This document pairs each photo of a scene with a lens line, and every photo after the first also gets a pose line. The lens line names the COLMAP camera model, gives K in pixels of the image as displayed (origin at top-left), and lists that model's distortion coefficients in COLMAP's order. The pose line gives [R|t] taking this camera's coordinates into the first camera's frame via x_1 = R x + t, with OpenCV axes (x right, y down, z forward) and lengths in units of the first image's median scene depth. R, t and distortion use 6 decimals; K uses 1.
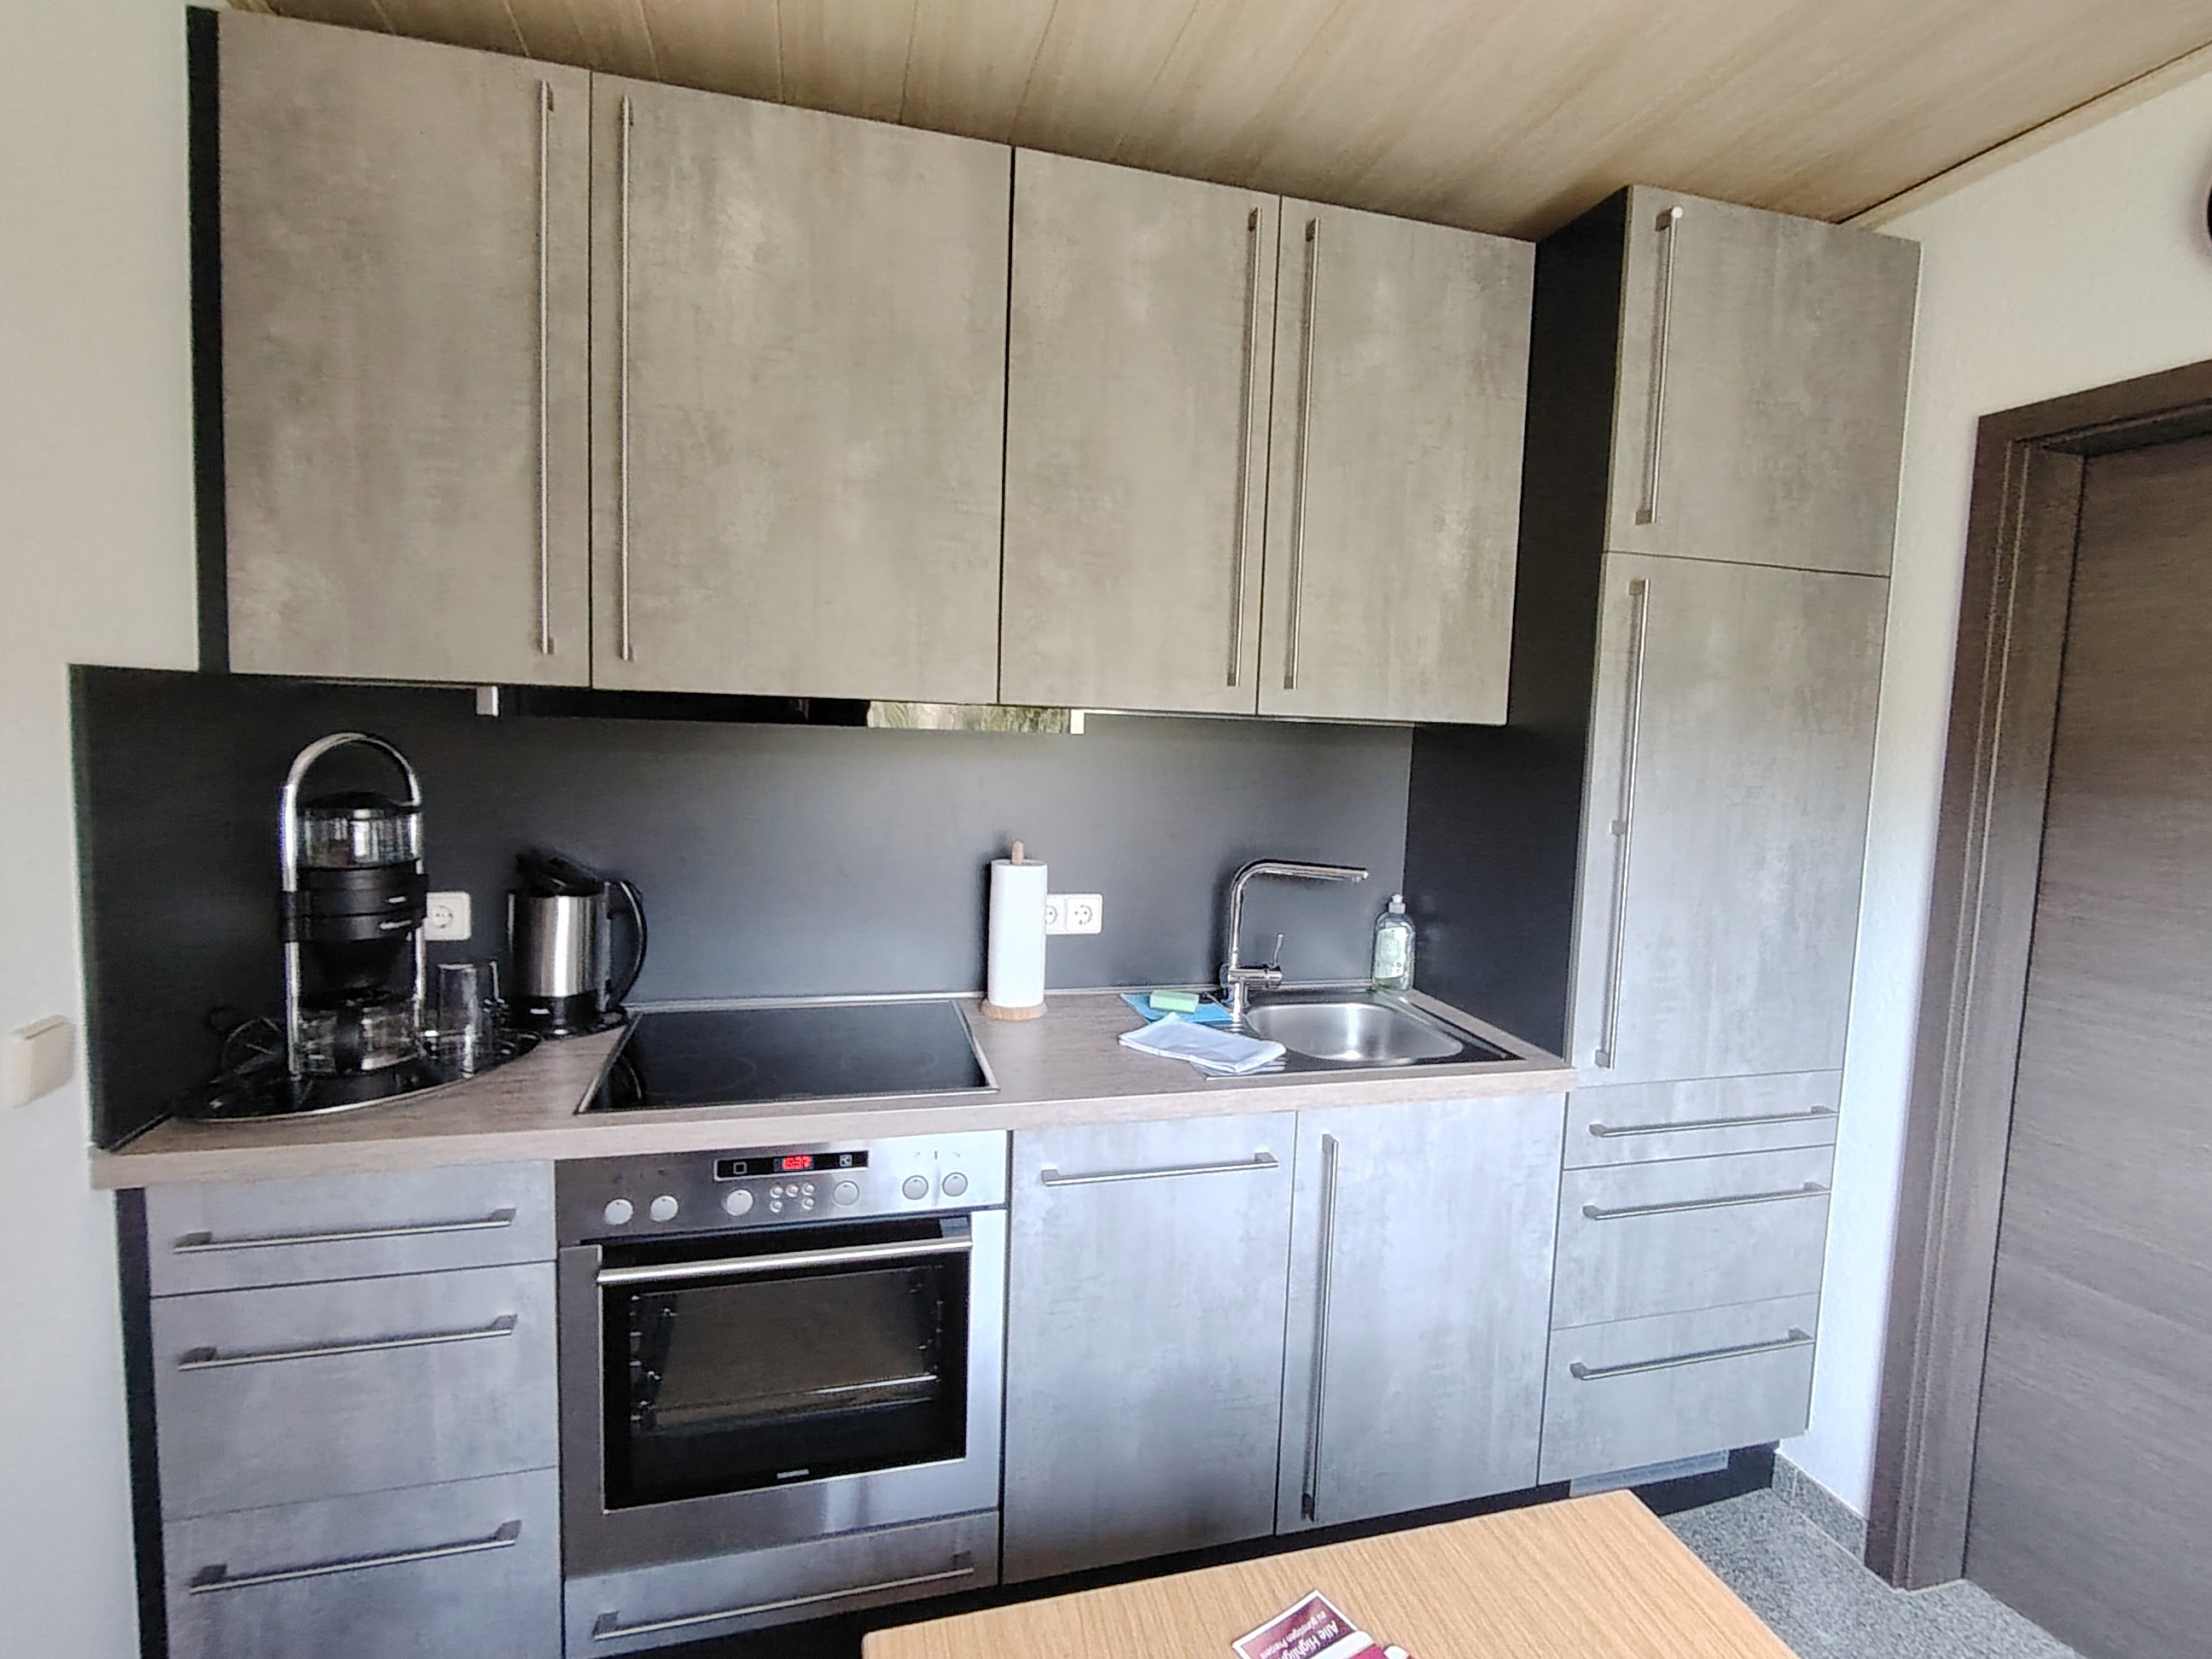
lens RADIAL K [[1059.0, 0, 1106.0], [0, 1059.0, 829.5], [0, 0, 1]] dist [-0.028078, 0.011339]
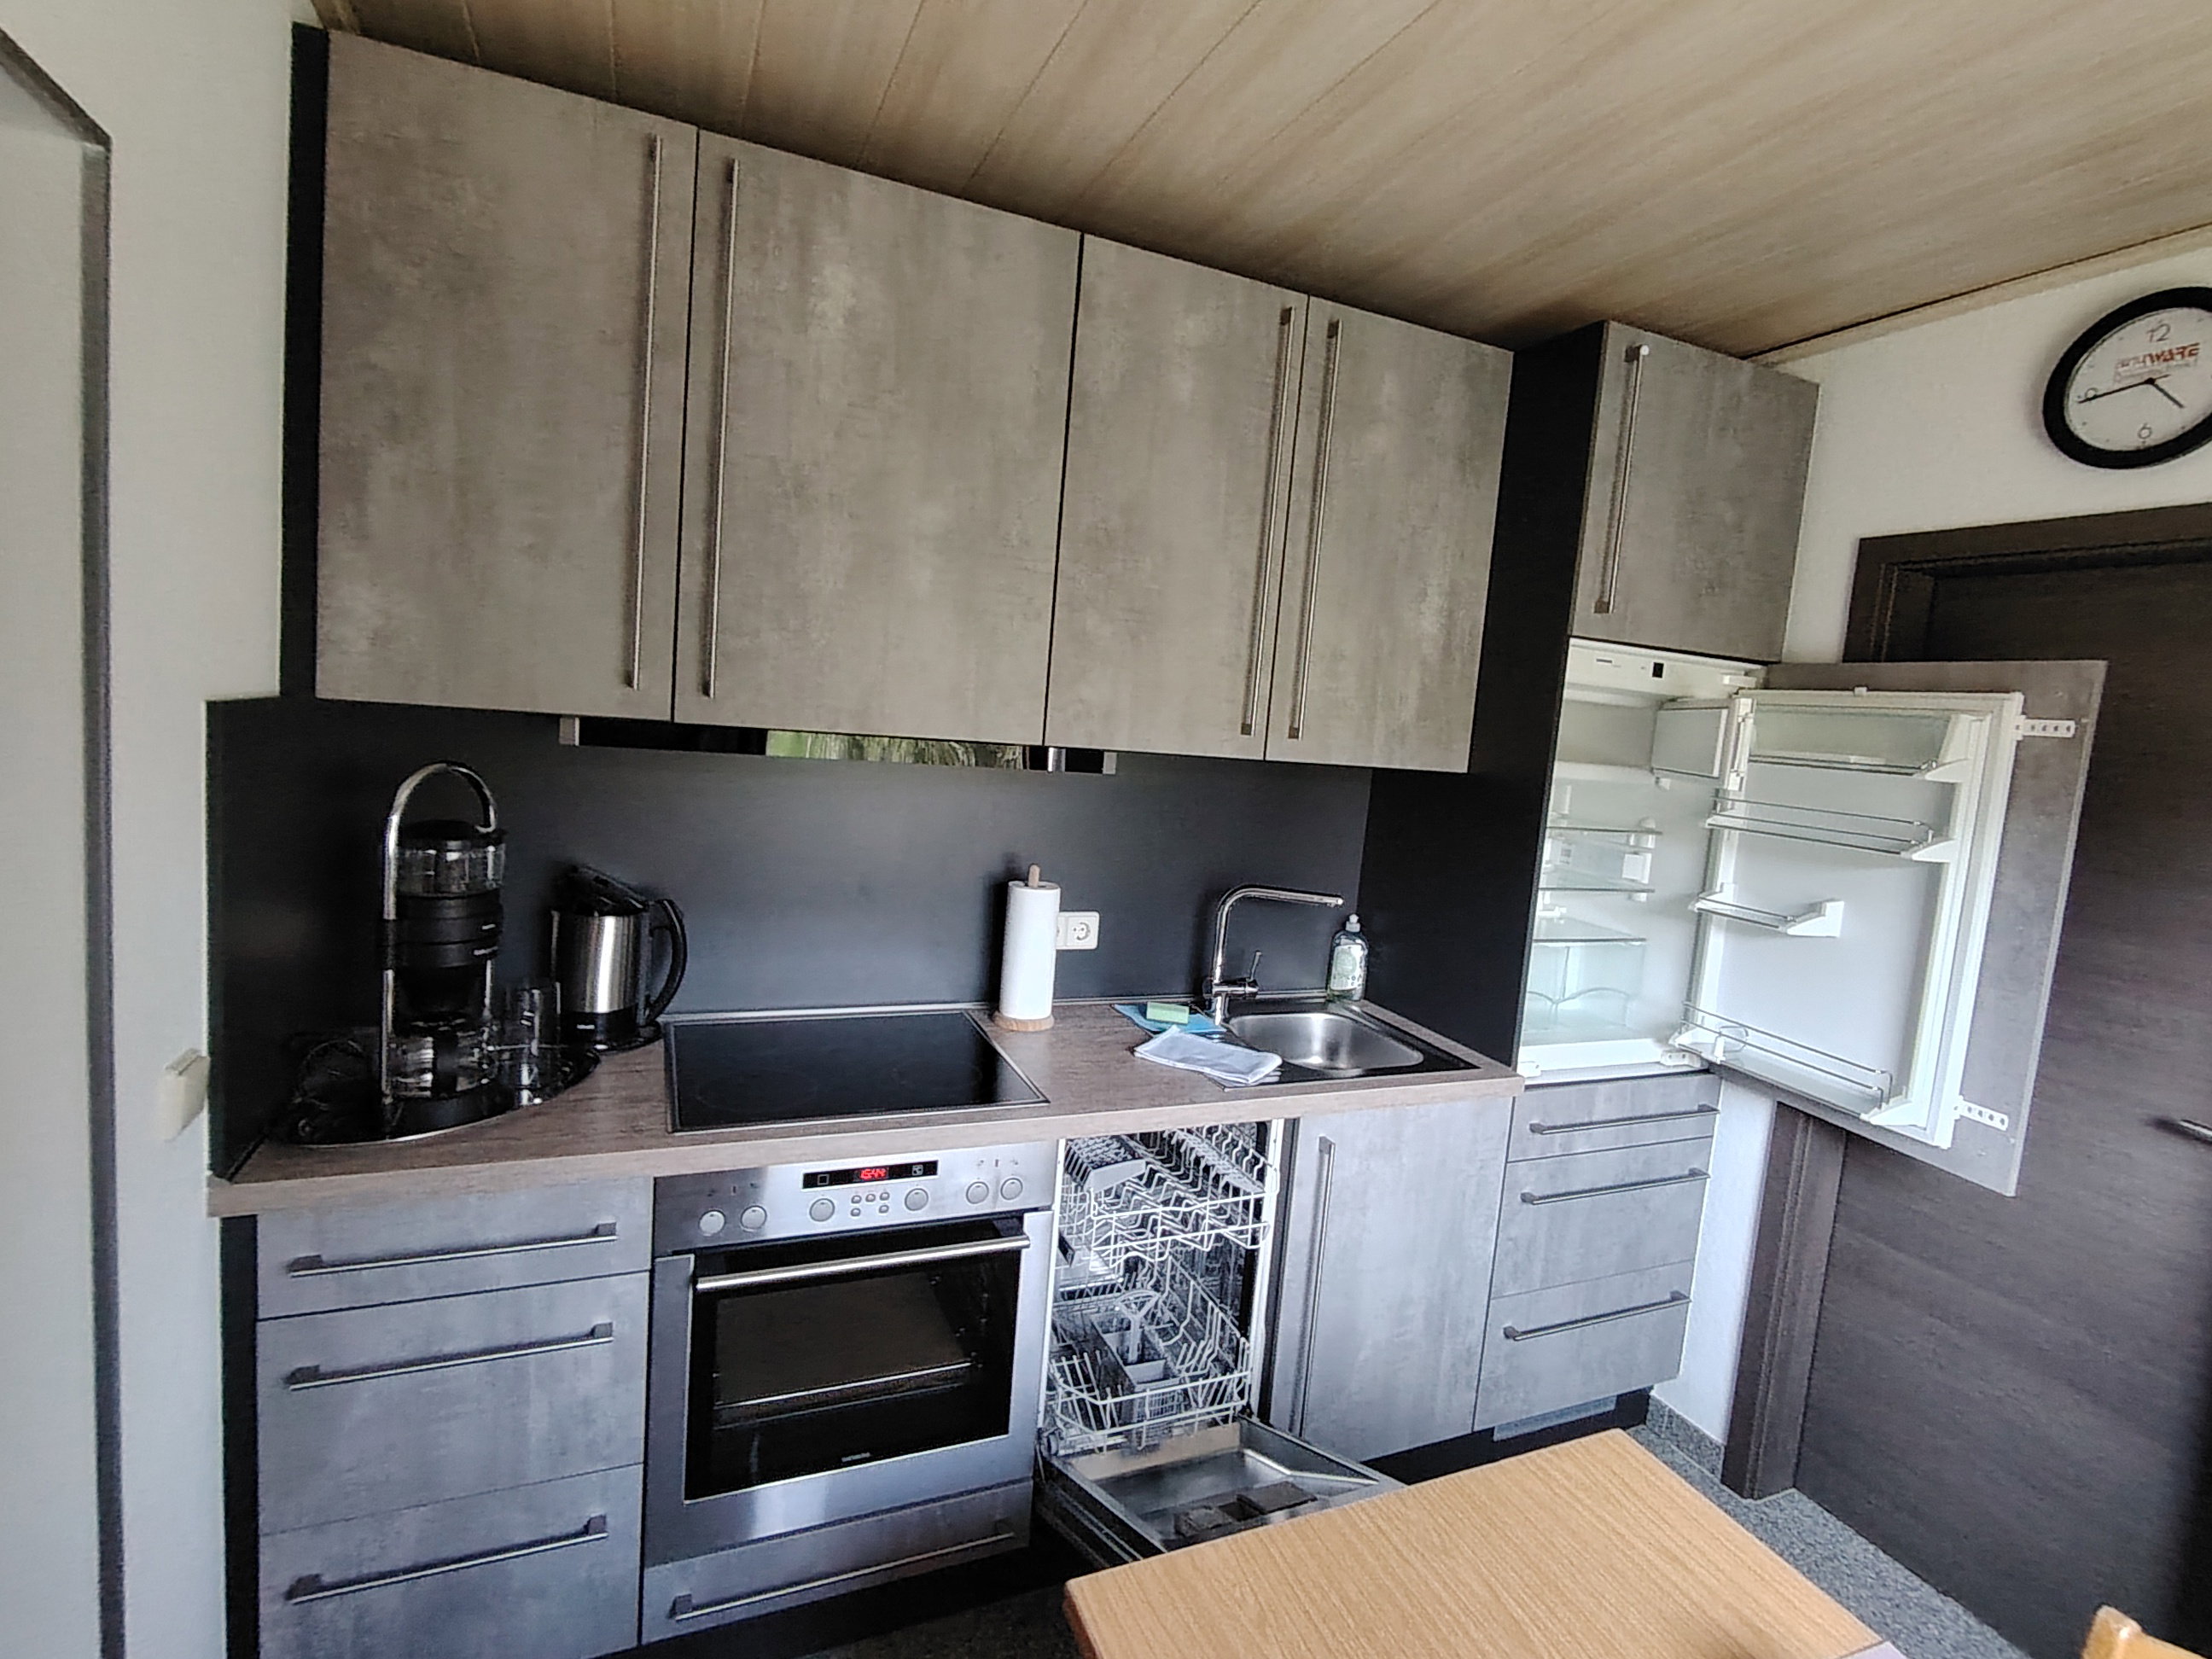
lens RADIAL K [[1059.0, 0, 1106.0], [0, 1059.0, 829.5], [0, 0, 1]] dist [-0.028078, 0.011339]
pose [[0.989582, 0.028059, 0.141211, -0.189977], [-0.031233, 0.999306, 0.020311, -0.057250], [-0.140543, -0.024510, 0.989771, -0.084683]]
